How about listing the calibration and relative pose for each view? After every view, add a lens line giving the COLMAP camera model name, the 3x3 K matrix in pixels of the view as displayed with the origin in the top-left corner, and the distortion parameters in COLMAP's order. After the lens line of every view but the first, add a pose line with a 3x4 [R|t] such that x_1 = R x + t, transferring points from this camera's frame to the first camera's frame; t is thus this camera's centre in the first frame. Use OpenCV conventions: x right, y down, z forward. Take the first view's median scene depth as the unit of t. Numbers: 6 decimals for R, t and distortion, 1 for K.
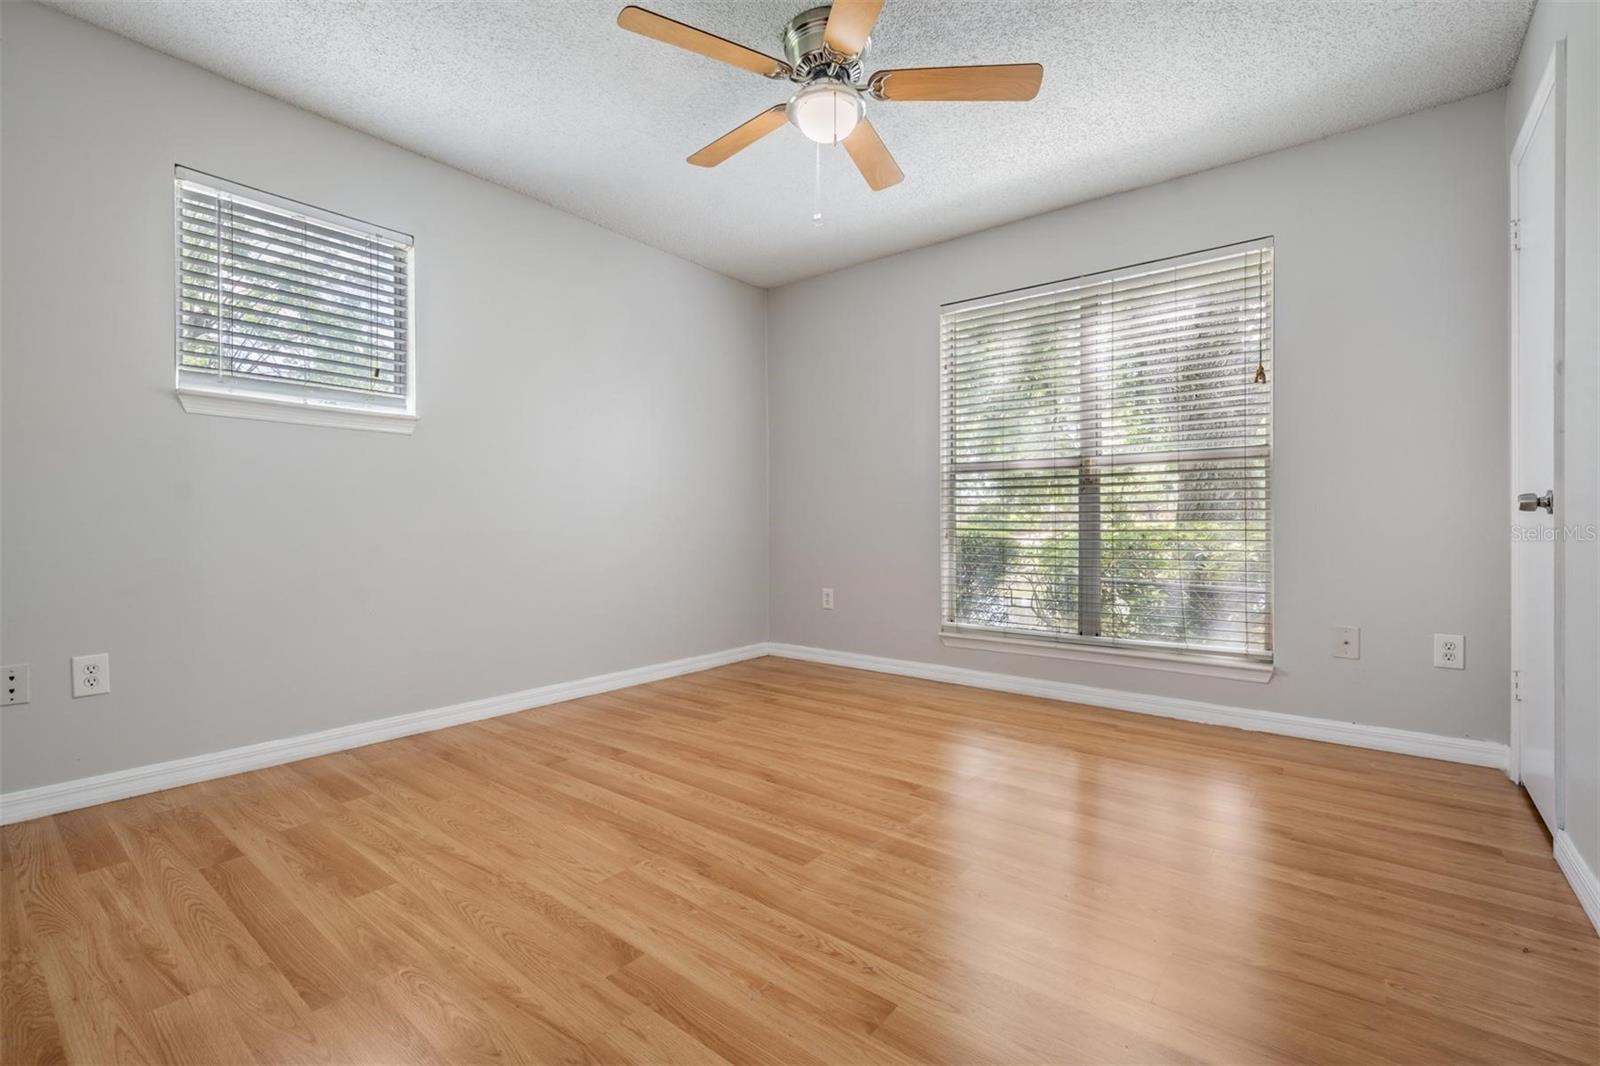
lens RADIAL K [[706.2, 0, 798.8], [0, 706.2, 527.7], [0, 0, 1]] dist [0.000064, 0.000179]
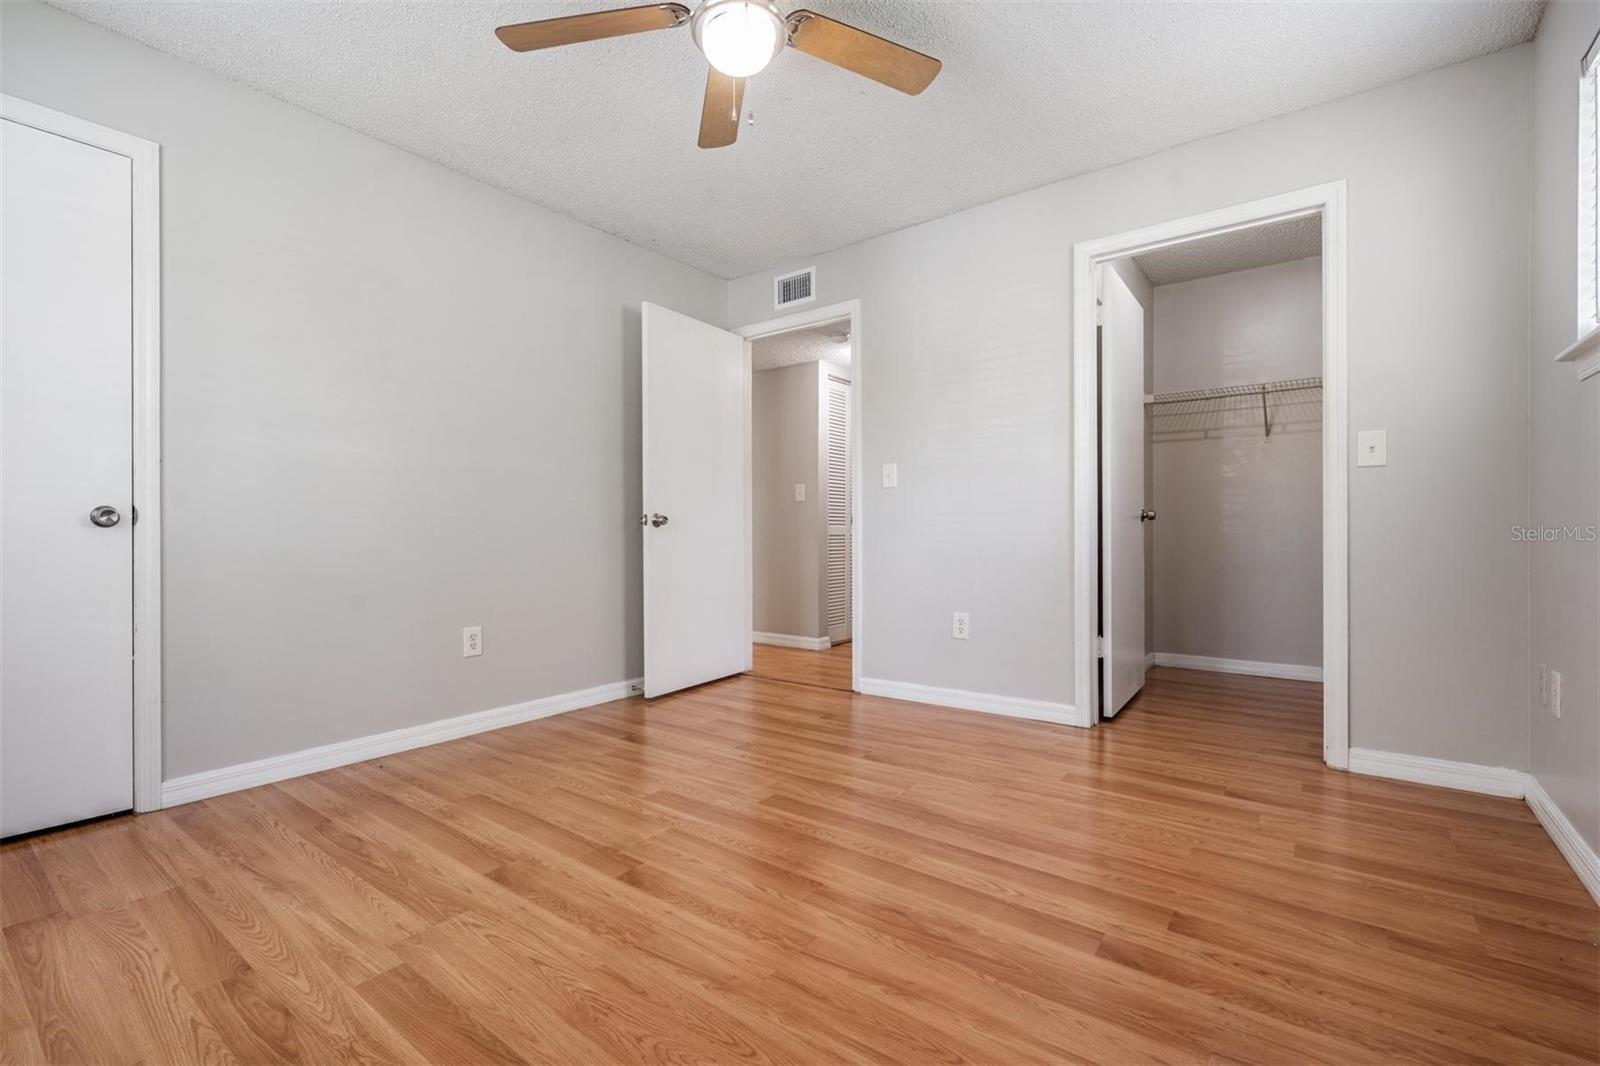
lens RADIAL K [[706.2, 0, 796.8], [0, 706.2, 531.8], [0, 0, 1]] dist [0.000064, 0.000179]
pose [[-0.999682, 0.006368, -0.024388, -0.004878], [0.006143, 0.999938, 0.009296, -0.015221], [0.024445, 0.009143, -0.999659, 2.047325]]
